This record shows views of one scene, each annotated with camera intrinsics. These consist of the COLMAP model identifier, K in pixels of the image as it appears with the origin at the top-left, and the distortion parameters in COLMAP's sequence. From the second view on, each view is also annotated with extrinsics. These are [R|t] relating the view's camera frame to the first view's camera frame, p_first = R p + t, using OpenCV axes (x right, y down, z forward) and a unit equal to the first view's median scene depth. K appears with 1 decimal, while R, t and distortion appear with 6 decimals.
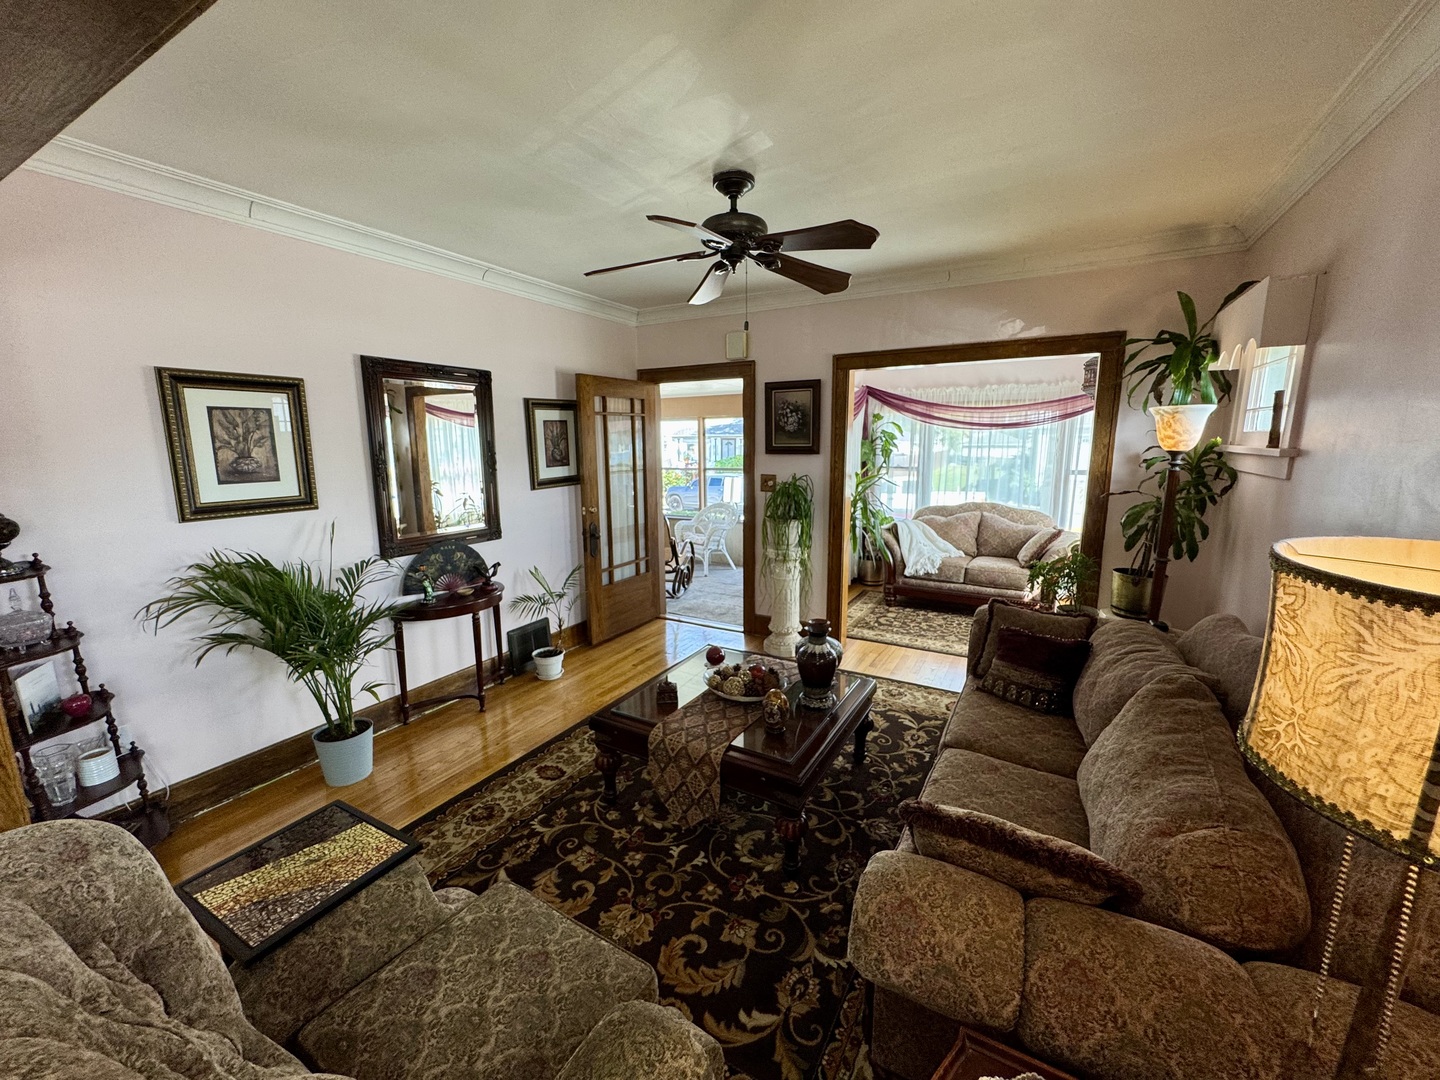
lens RADIAL K [[575.9, 0, 719.8], [0, 575.9, 537.2], [0, 0, 1]] dist [-0.002884, 0.000235]
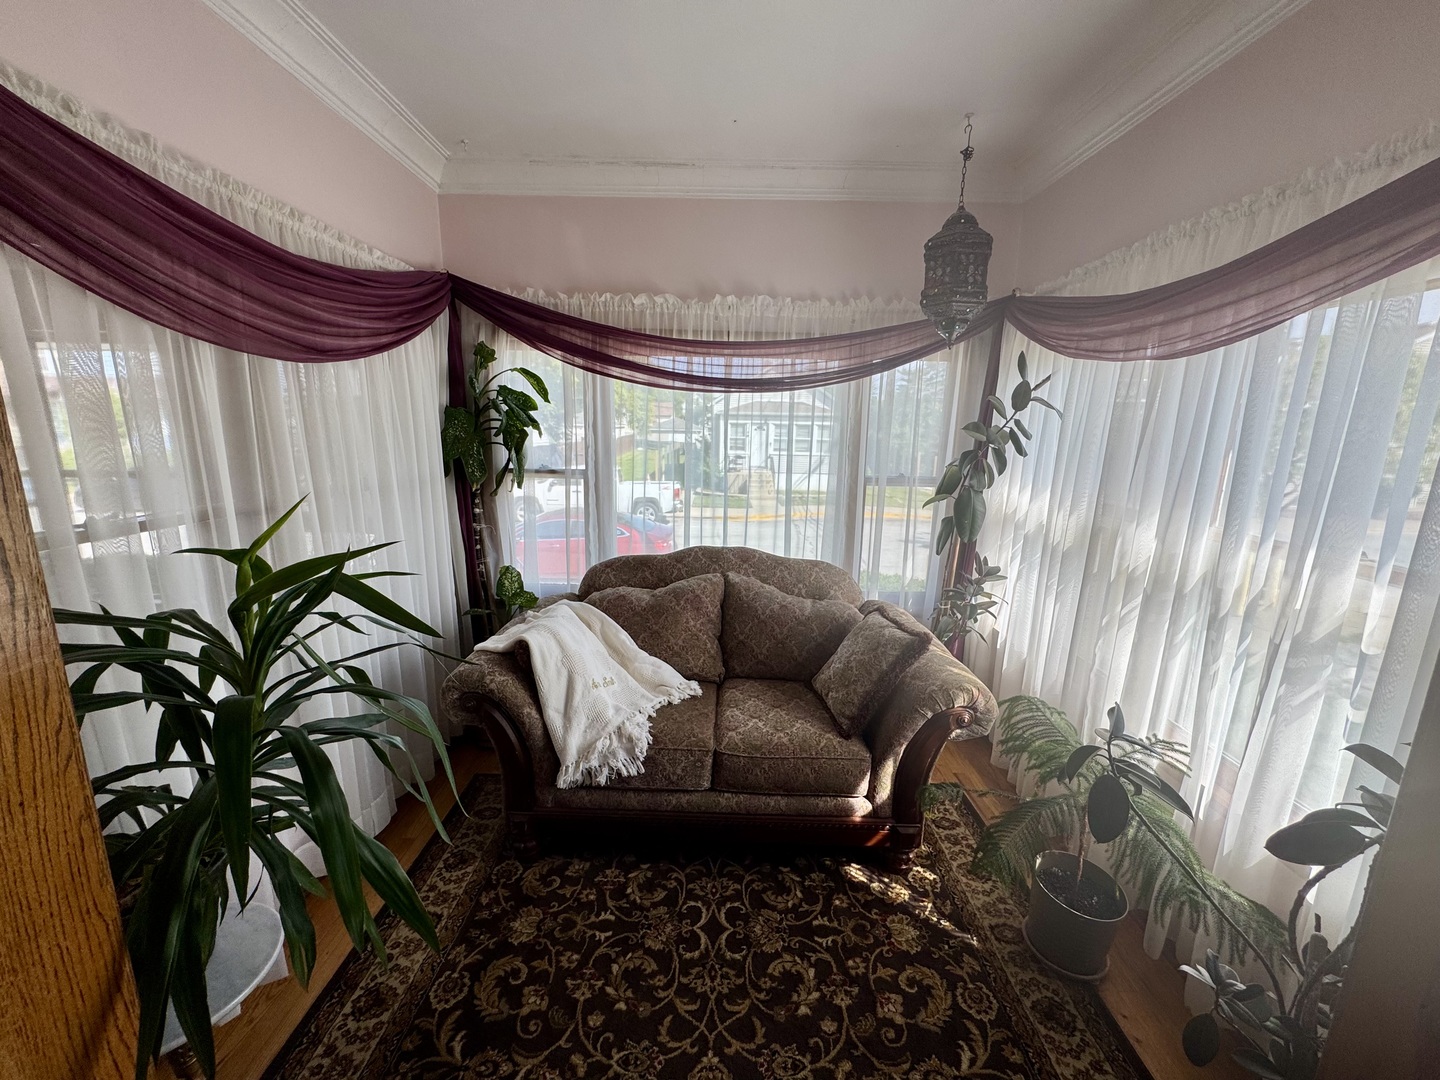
lens RADIAL K [[573.6, 0, 718.7], [0, 573.6, 539.0], [0, 0, 1]] dist [-0.003044, 0.000277]
pose [[0.868494, -0.072958, 0.490300, 0.235920], [0.056999, 0.997247, 0.047428, -0.094130], [-0.492411, -0.013245, 0.870262, 0.621036]]
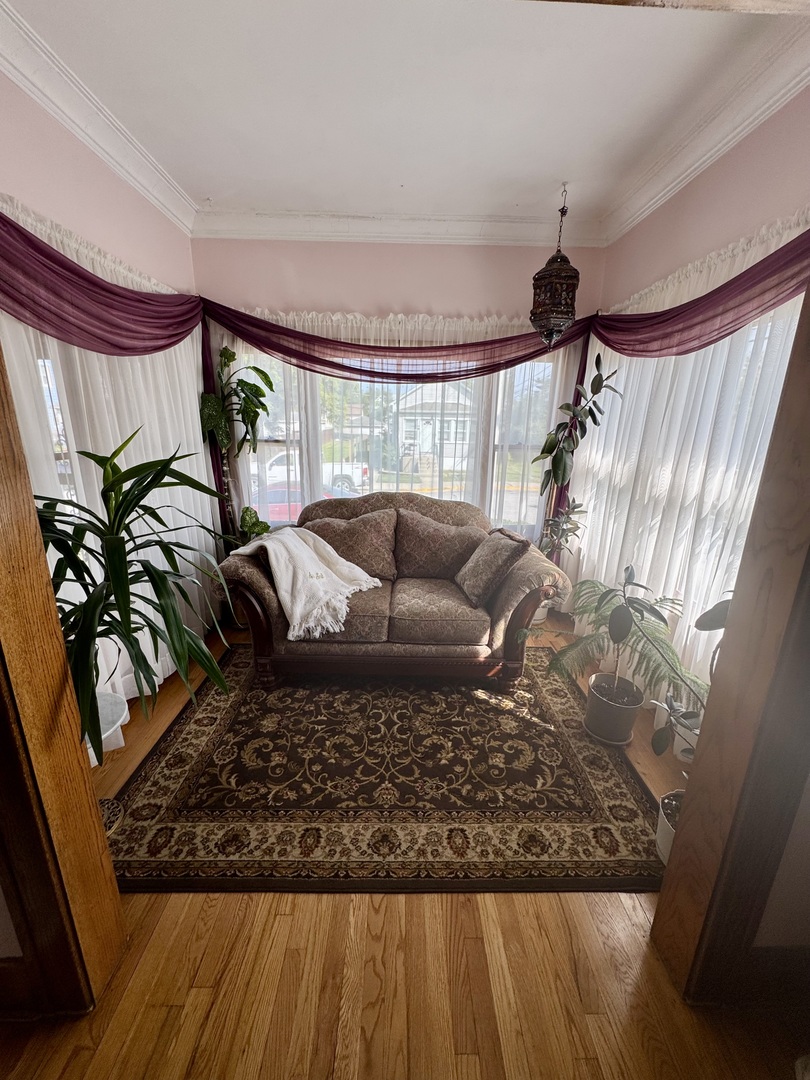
lens RADIAL K [[430.2, 0, 405.5], [0, 430.2, 539.1], [0, 0, 1]] dist [-0.003044, 0.000277]
pose [[0.859011, -0.111613, 0.499642, 0.214589], [0.060427, 0.991228, 0.117538, -0.068327], [-0.508378, -0.070775, 0.858221, 0.575293]]
